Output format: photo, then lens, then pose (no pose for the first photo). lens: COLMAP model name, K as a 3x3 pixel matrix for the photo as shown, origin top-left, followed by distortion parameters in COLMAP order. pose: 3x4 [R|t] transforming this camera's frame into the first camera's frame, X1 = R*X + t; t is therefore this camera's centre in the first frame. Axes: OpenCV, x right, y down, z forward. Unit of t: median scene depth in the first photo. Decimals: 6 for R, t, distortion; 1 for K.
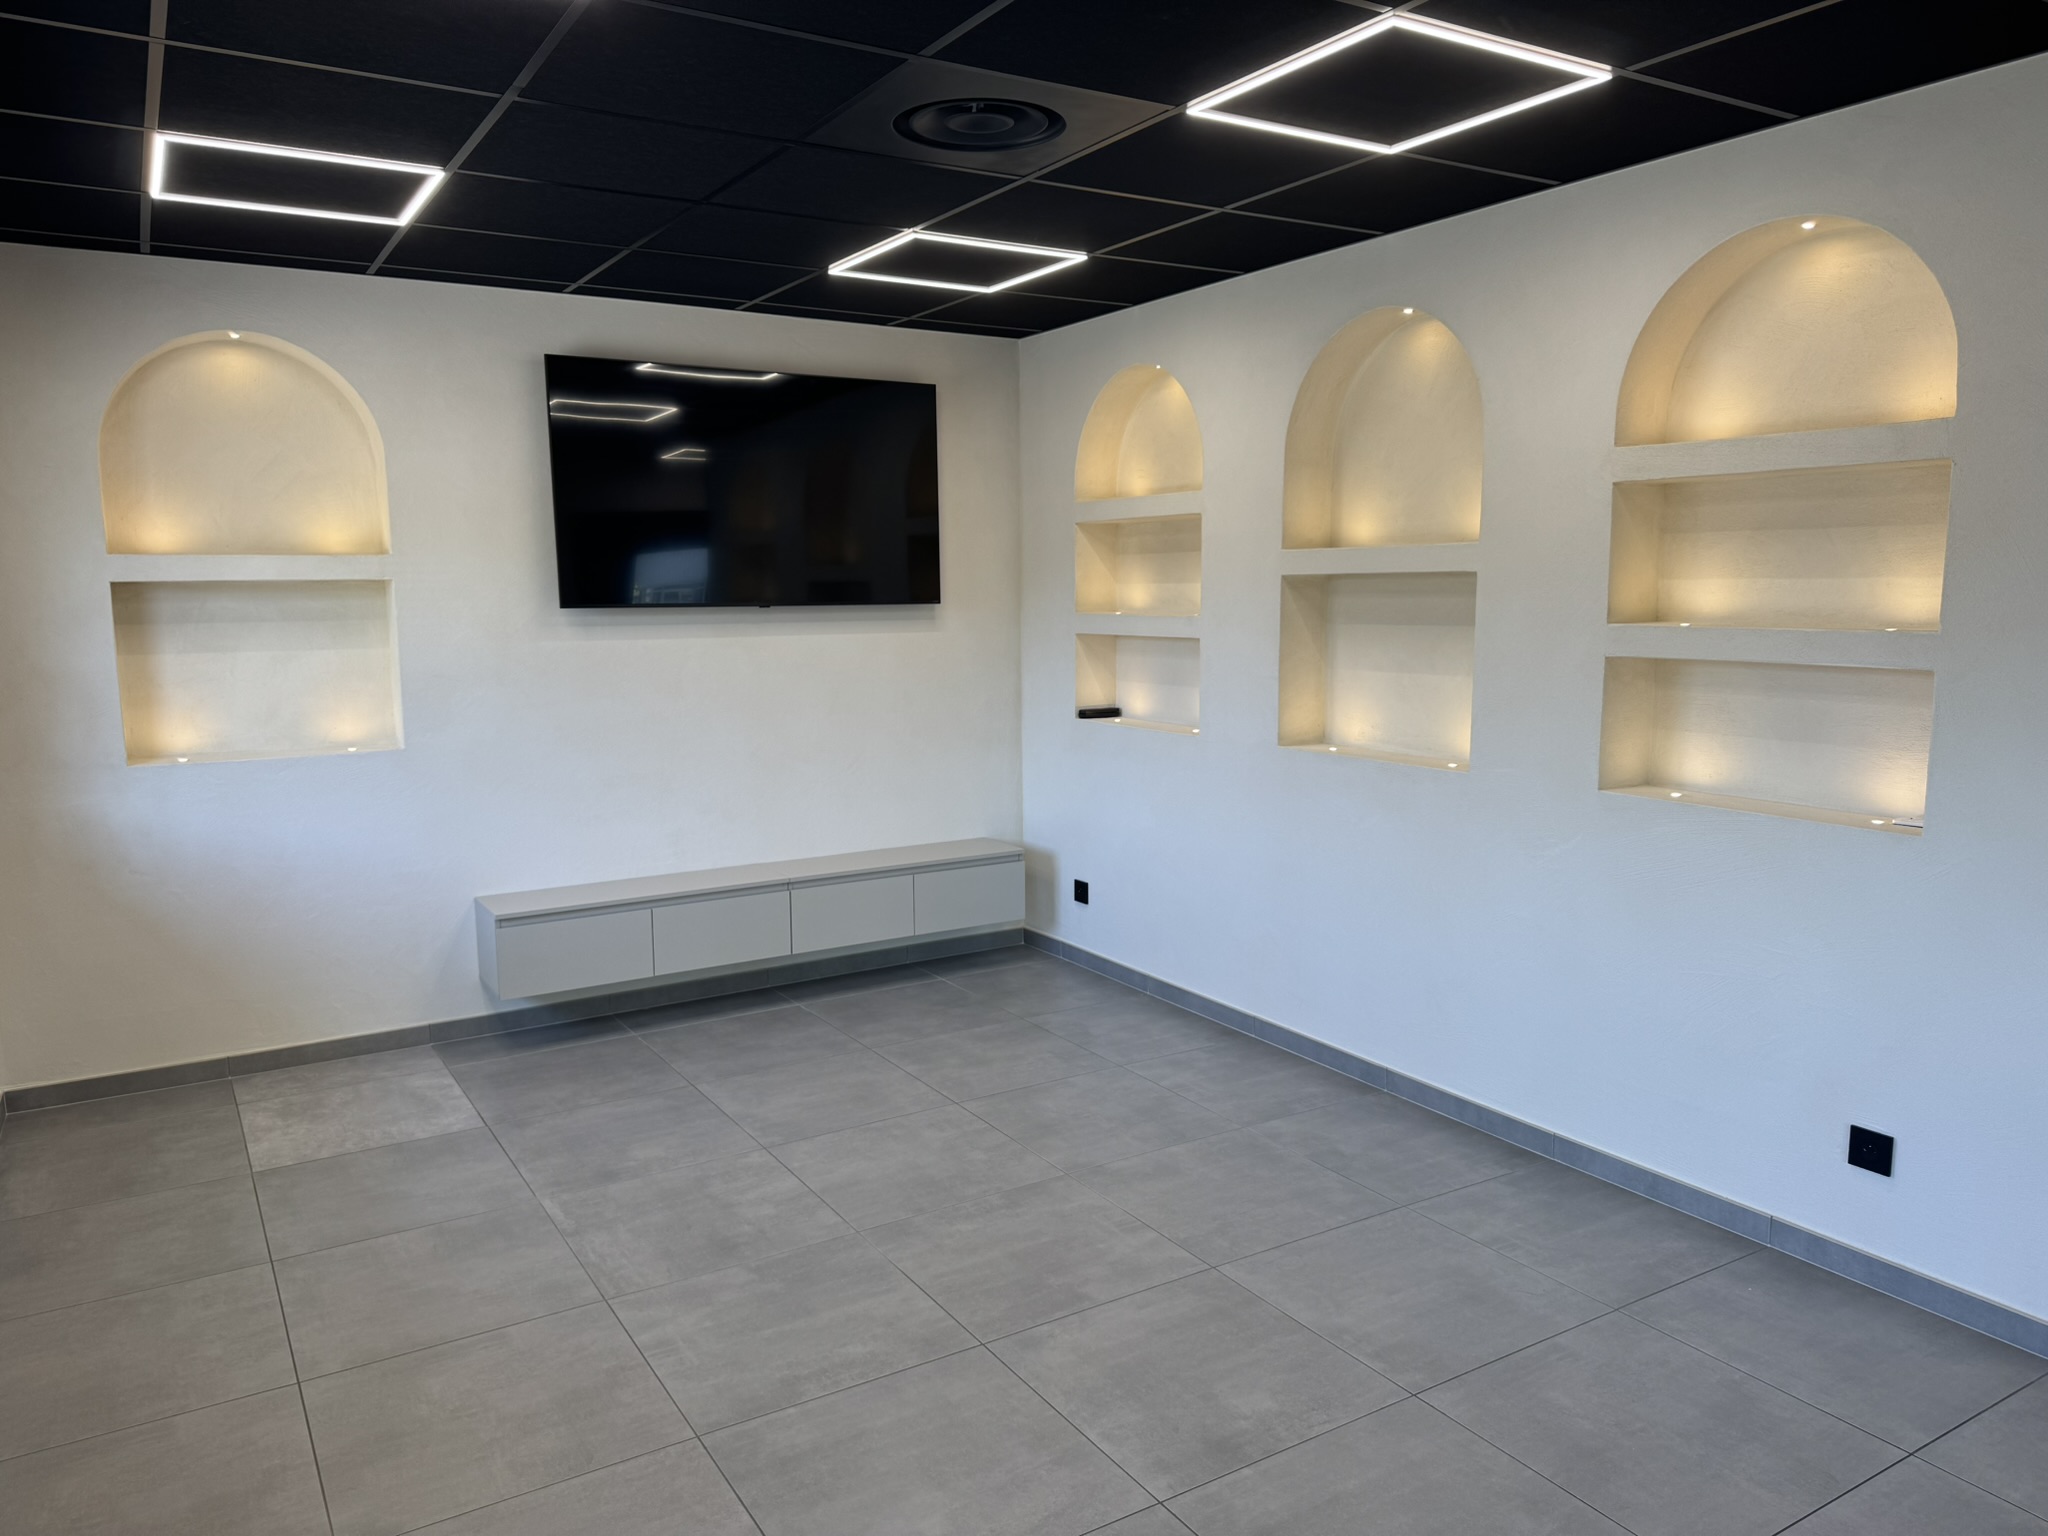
lens RADIAL K [[1439.6, 0, 1018.0], [0, 1439.6, 787.2], [0, 0, 1]] dist [0.041314, -0.050201]
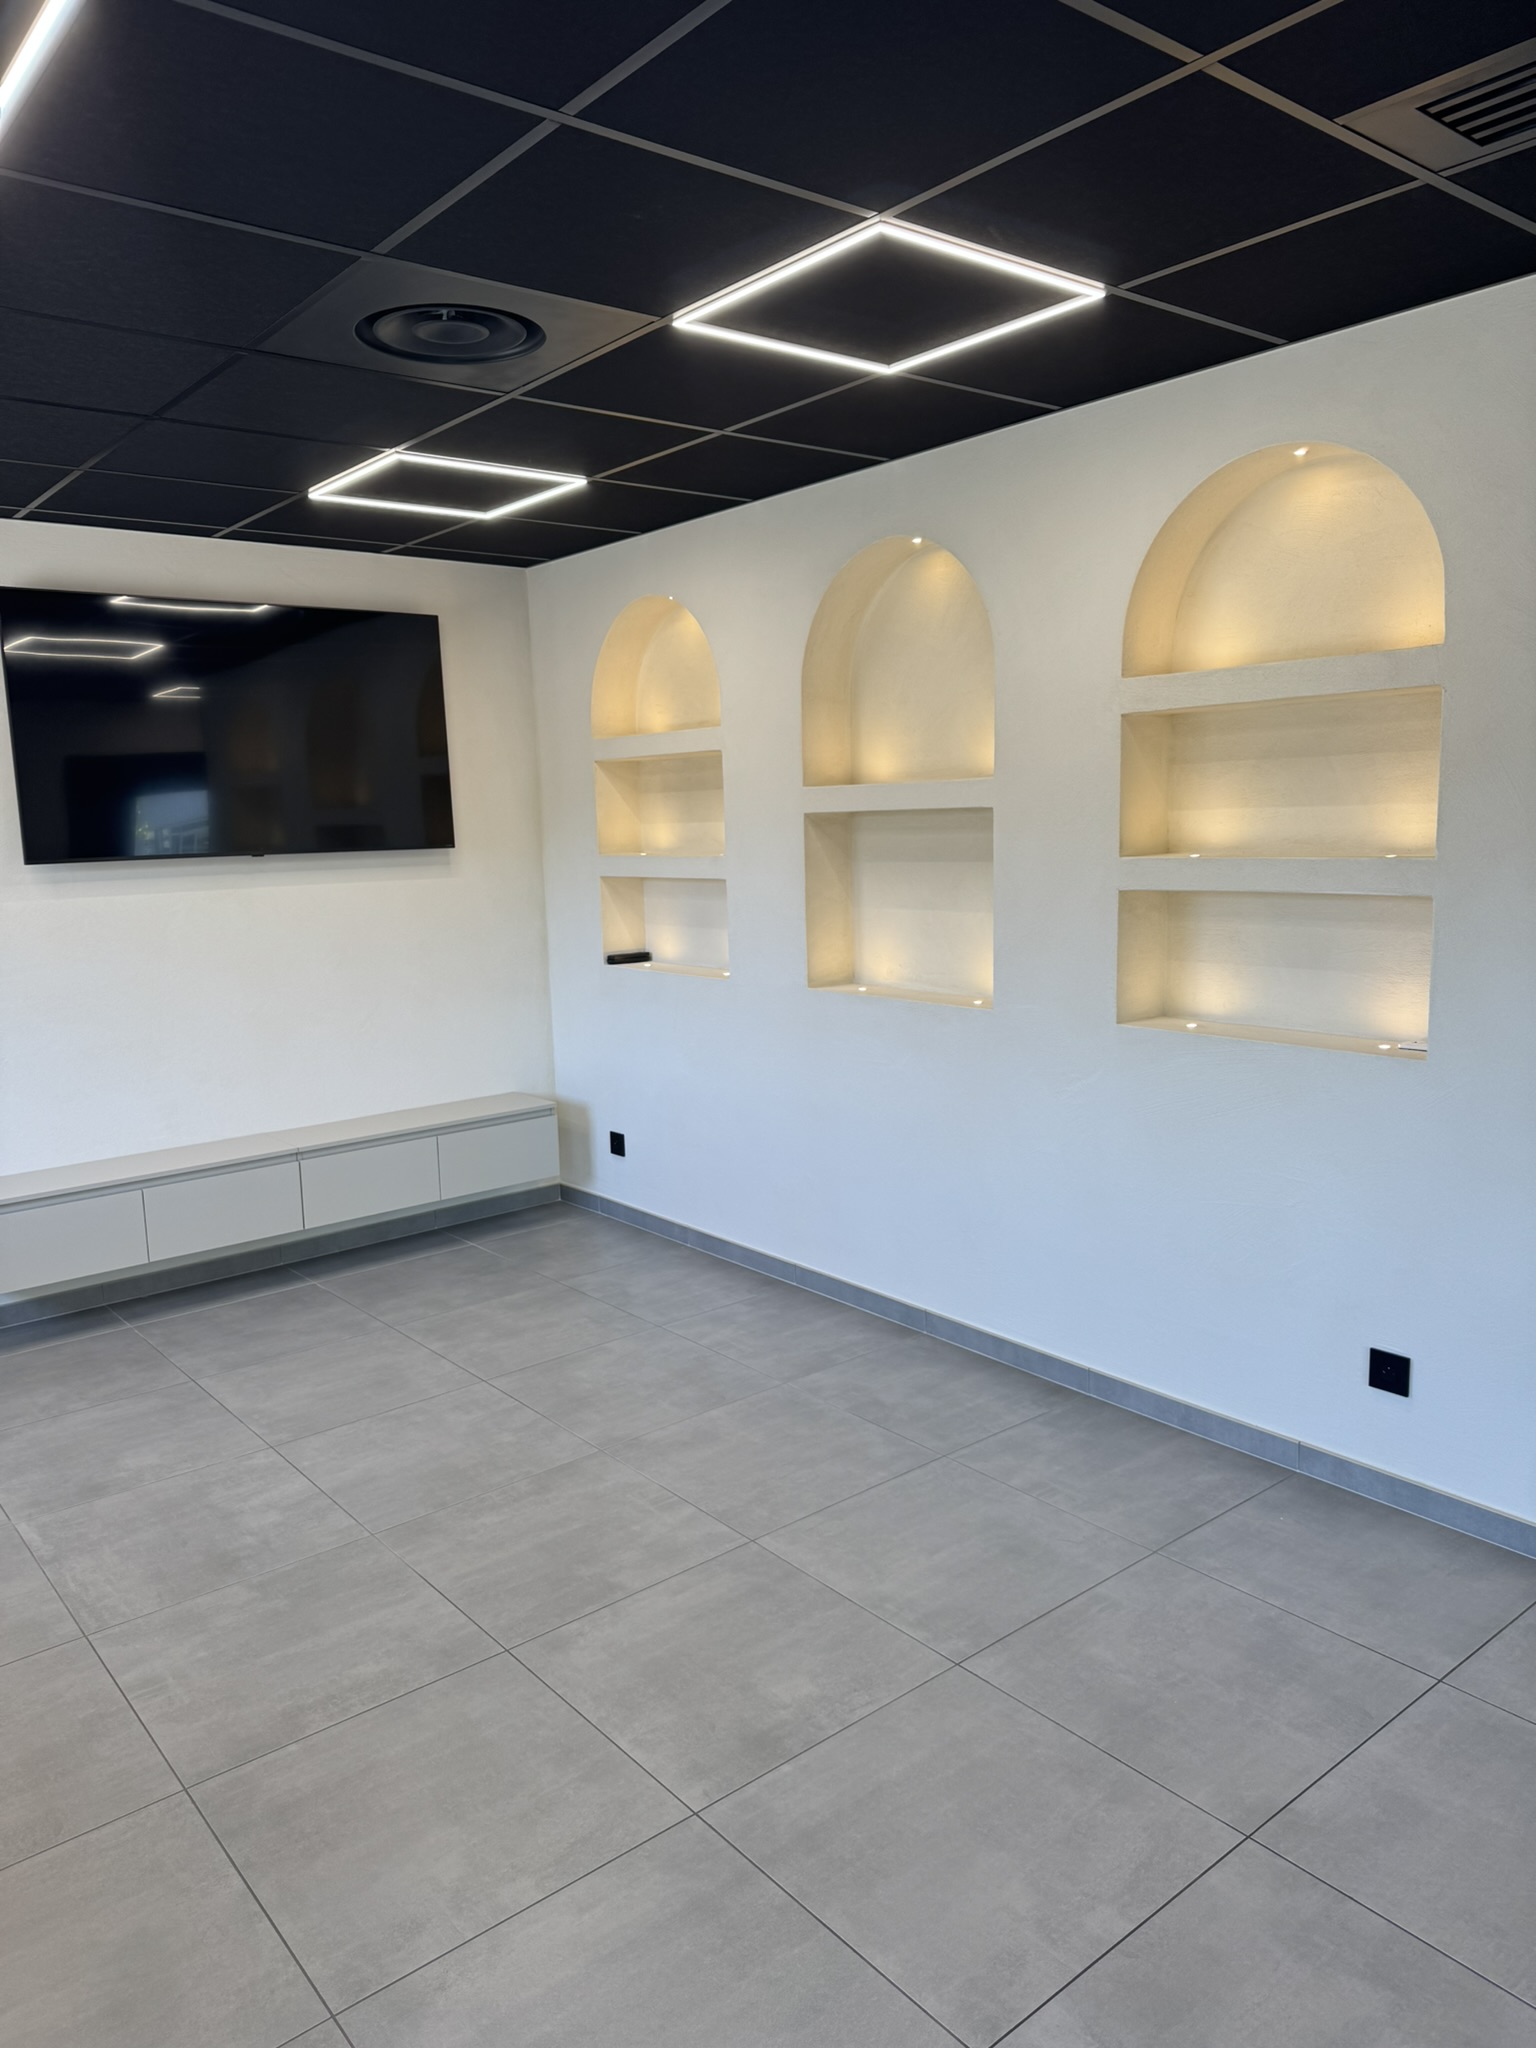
lens RADIAL K [[1439.6, 0, 752.4], [0, 1439.6, 1044.5], [0, 0, 1]] dist [0.041314, -0.050201]
pose [[0.991123, -0.042799, 0.125872, 0.024042], [0.040868, 0.999005, 0.017883, -0.011369], [-0.126512, -0.012580, 0.991885, 0.045502]]
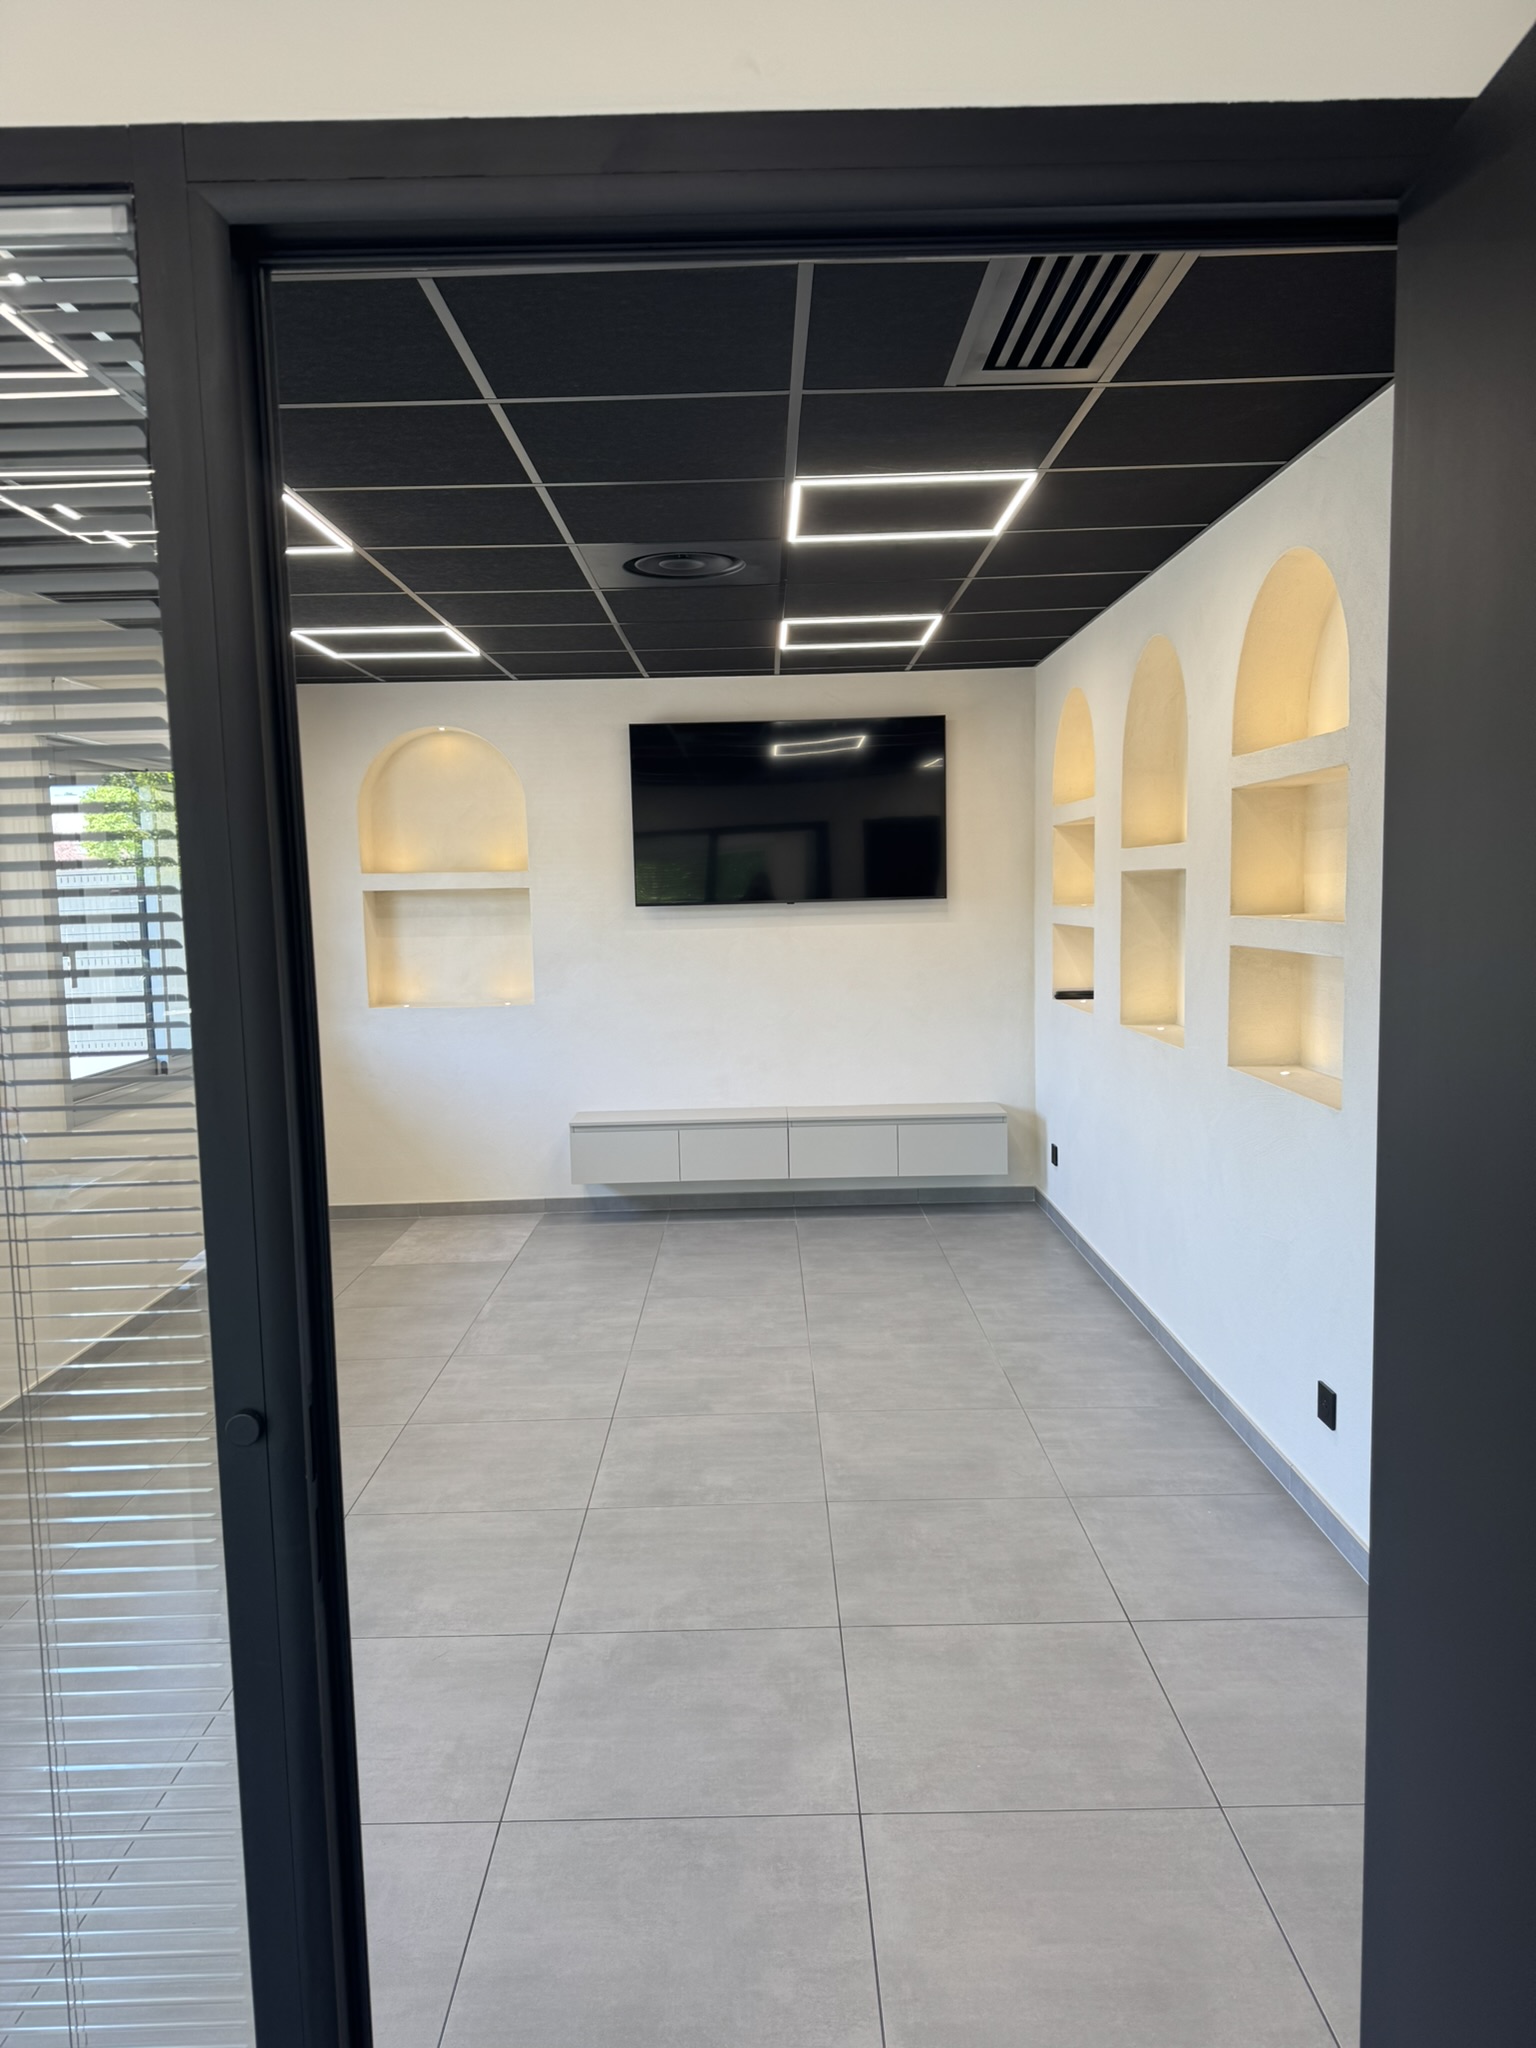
lens RADIAL K [[1439.6, 0, 755.5], [0, 1439.6, 1042.0], [0, 0, 1]] dist [0.041314, -0.050201]
pose [[0.845509, 0.045126, -0.532050, 0.637706], [-0.059746, 0.998161, -0.010287, 0.015473], [0.530607, 0.040485, 0.846650, -0.112172]]
